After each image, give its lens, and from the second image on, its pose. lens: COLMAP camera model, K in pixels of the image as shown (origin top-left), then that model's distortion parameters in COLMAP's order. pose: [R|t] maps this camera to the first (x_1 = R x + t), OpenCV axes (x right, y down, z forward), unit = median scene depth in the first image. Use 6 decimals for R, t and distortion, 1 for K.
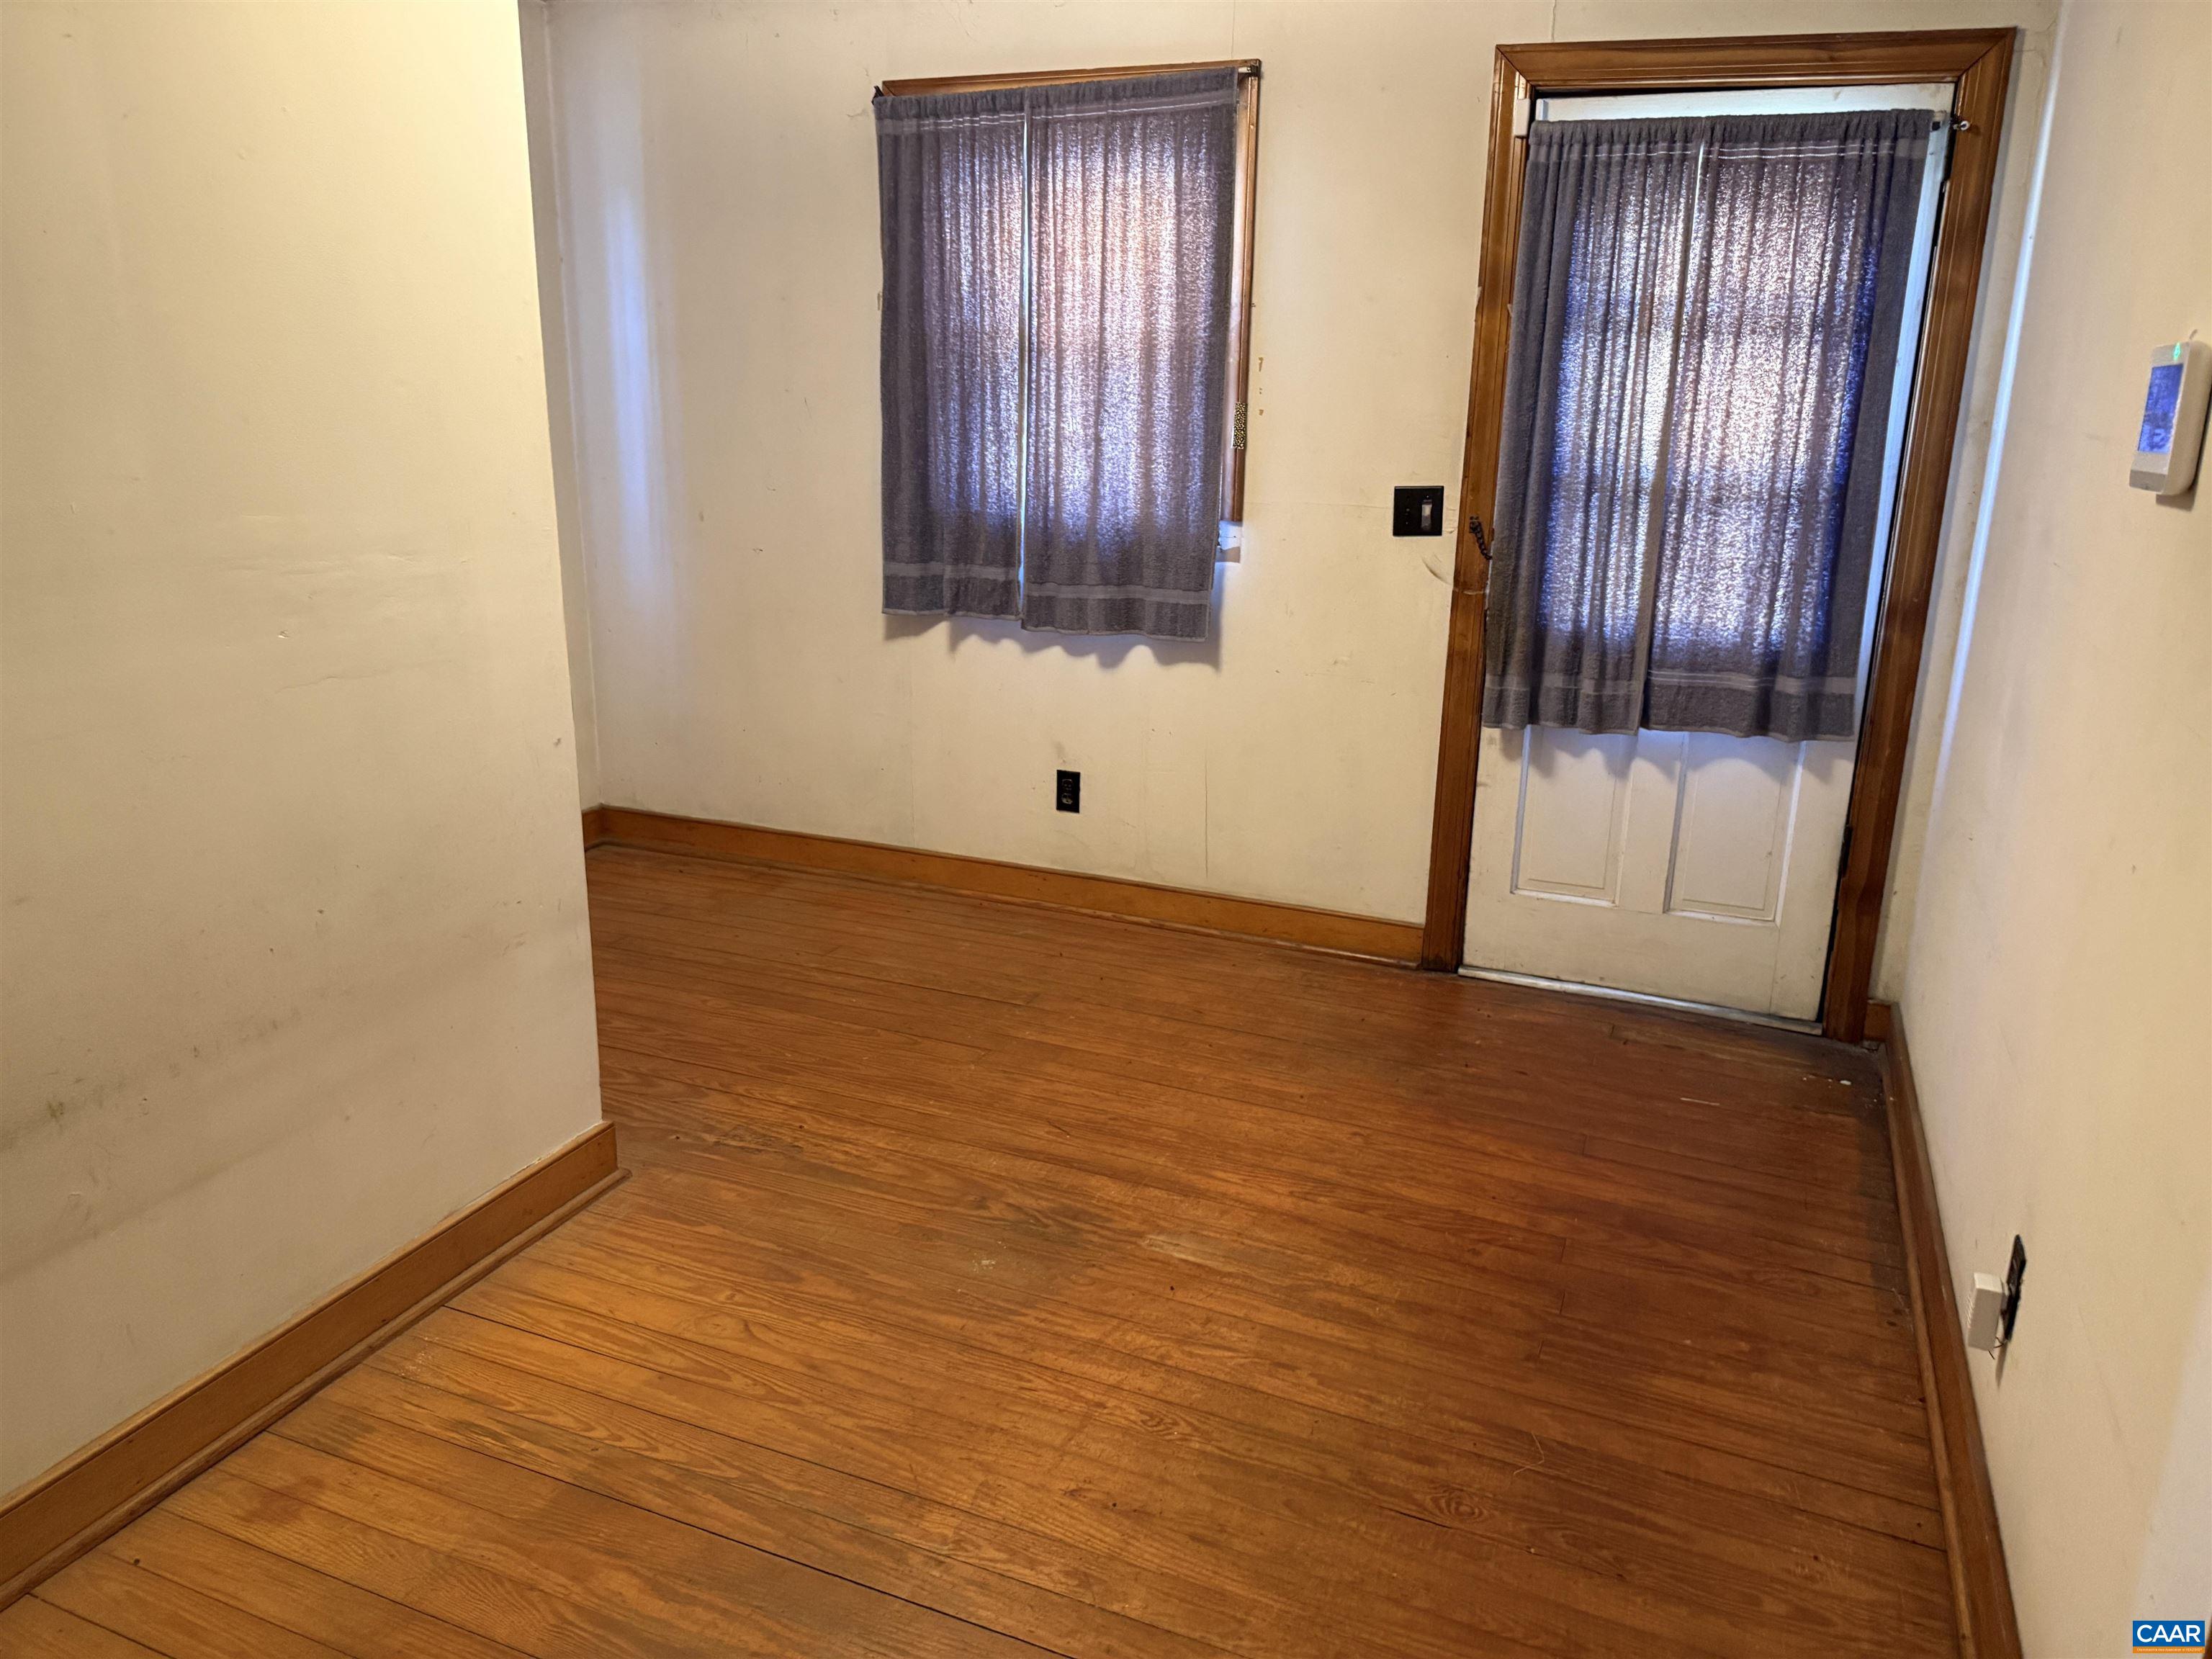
lens RADIAL K [[1548.4, 0, 1110.0], [0, 1548.4, 815.2], [0, 0, 1]] dist [0.193455, -0.292858]
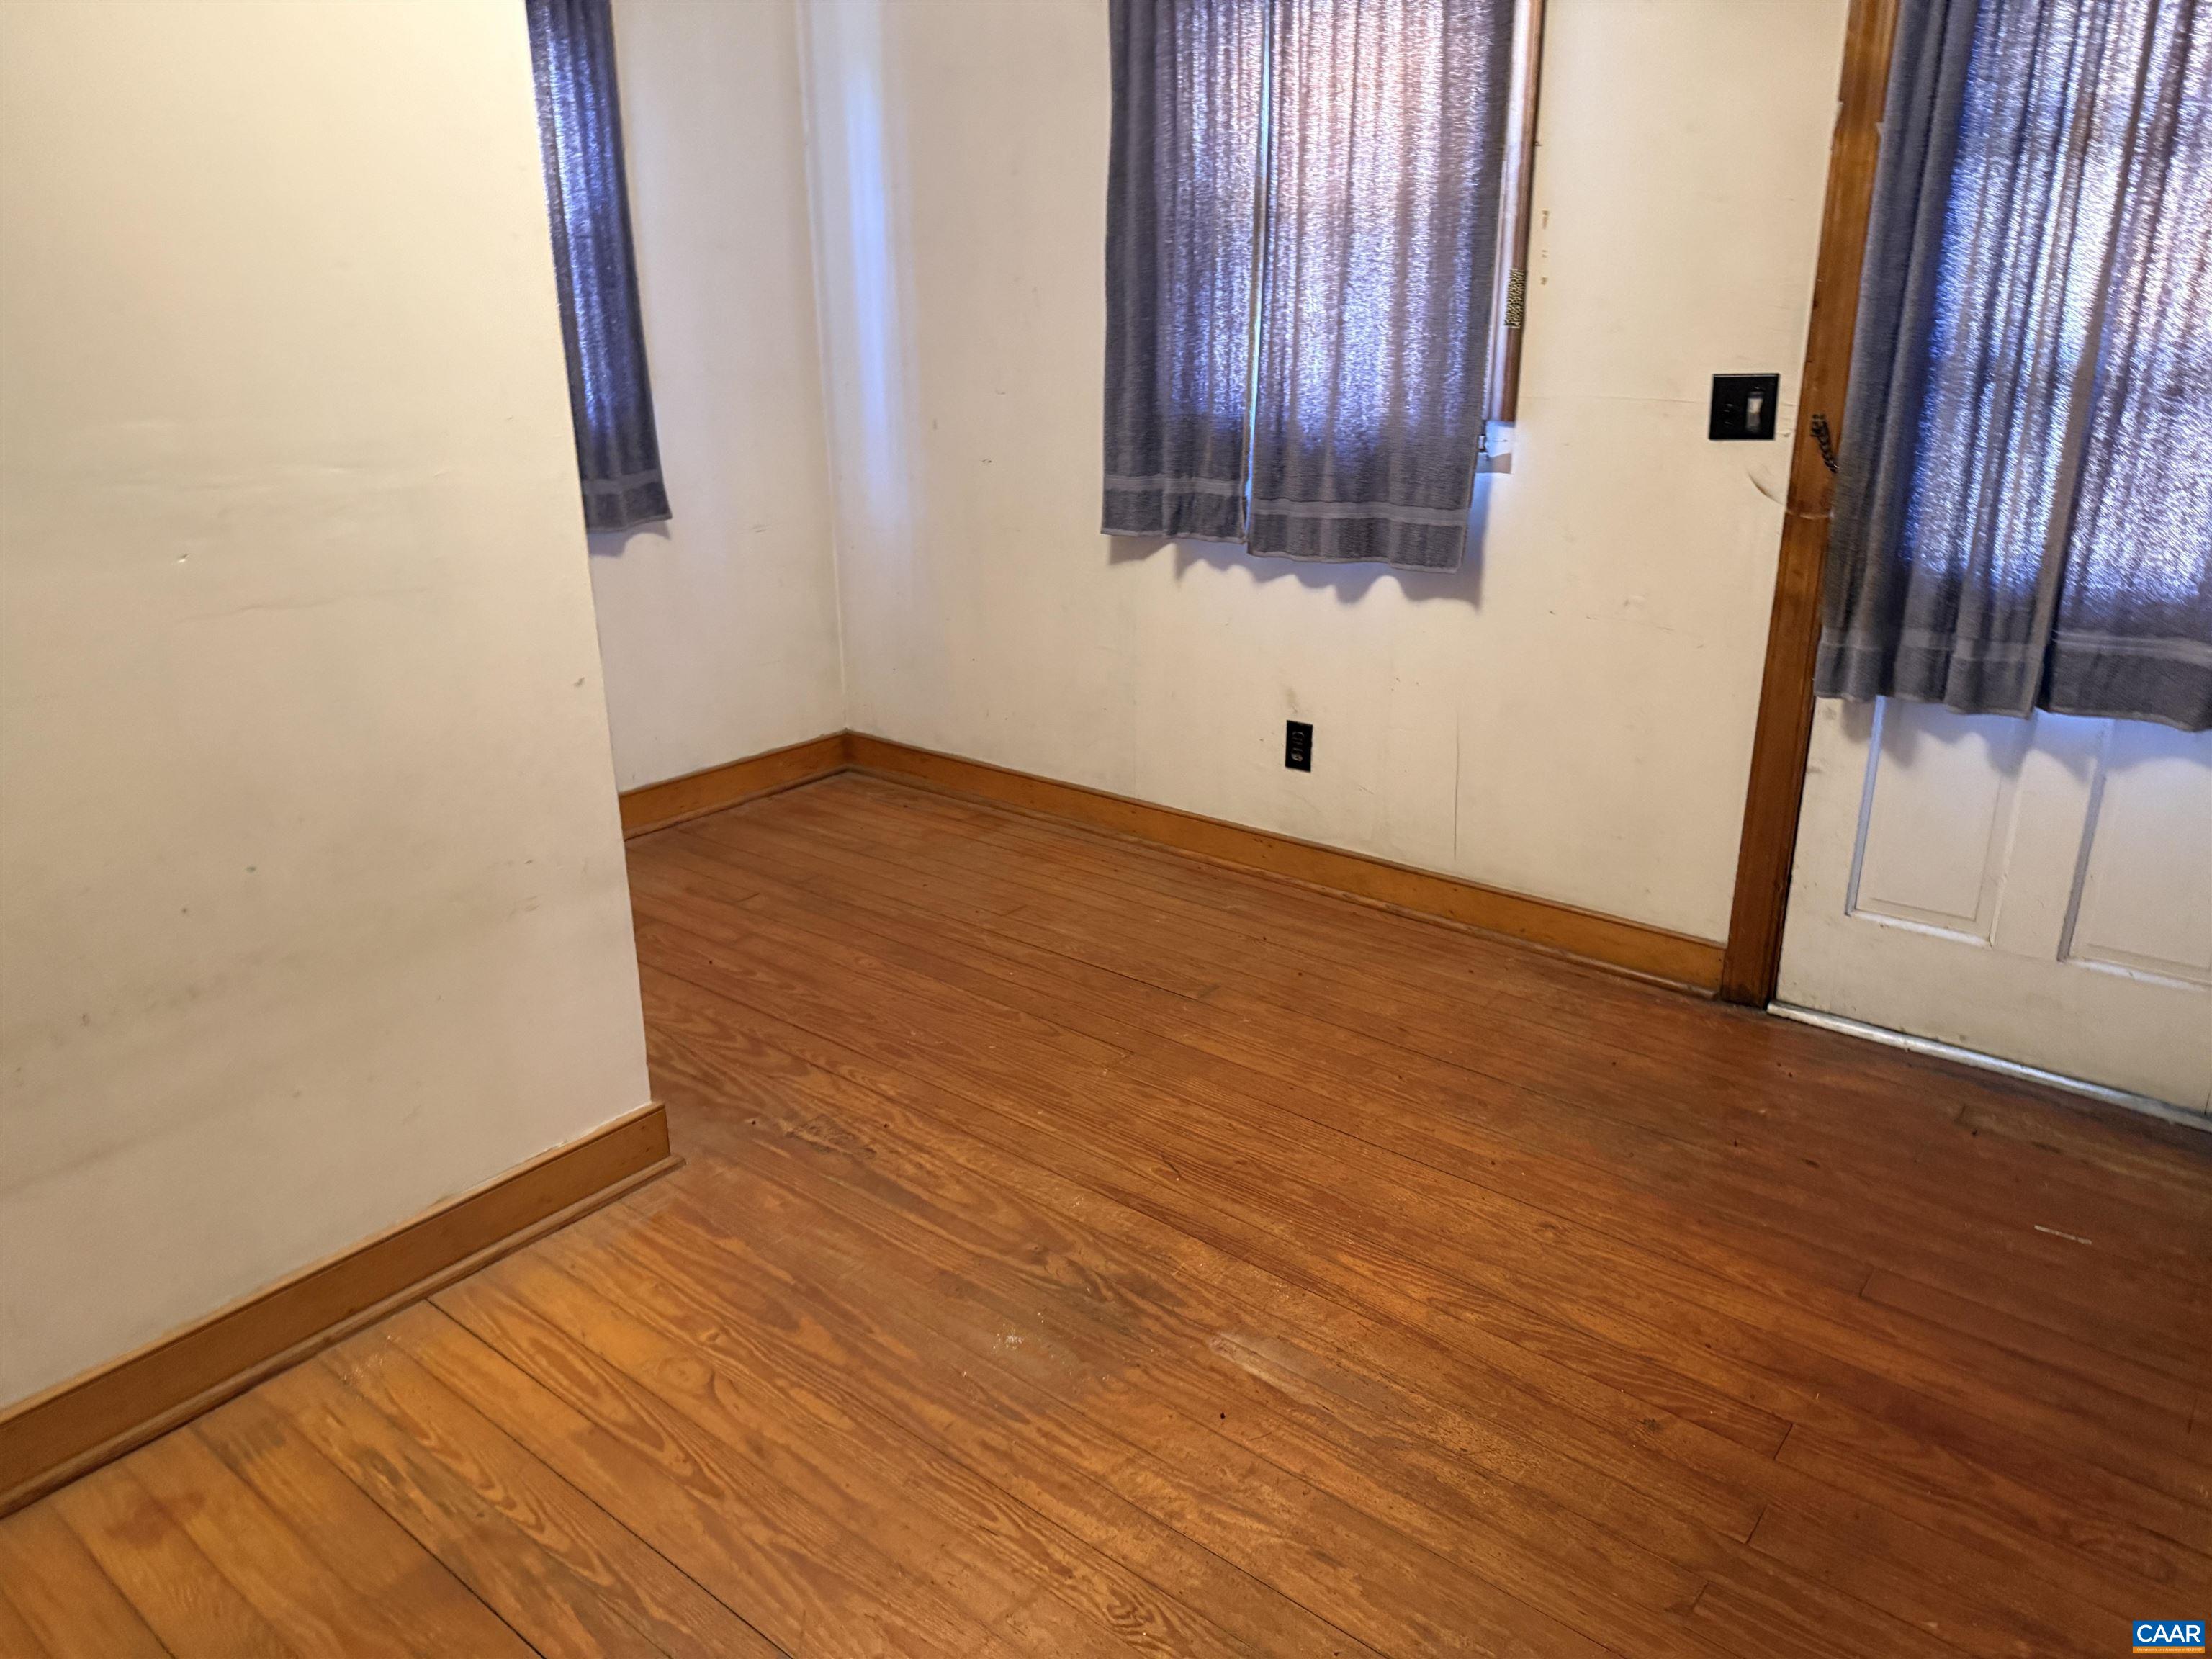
lens RADIAL K [[1559.4, 0, 1087.6], [0, 1559.4, 817.9], [0, 0, 1]] dist [0.100632, -0.129467]
pose [[0.957527, 0.066709, -0.280520, 0.126427], [-0.050355, 0.996606, 0.065116, -0.031227], [0.283912, -0.048225, 0.957637, 0.174134]]
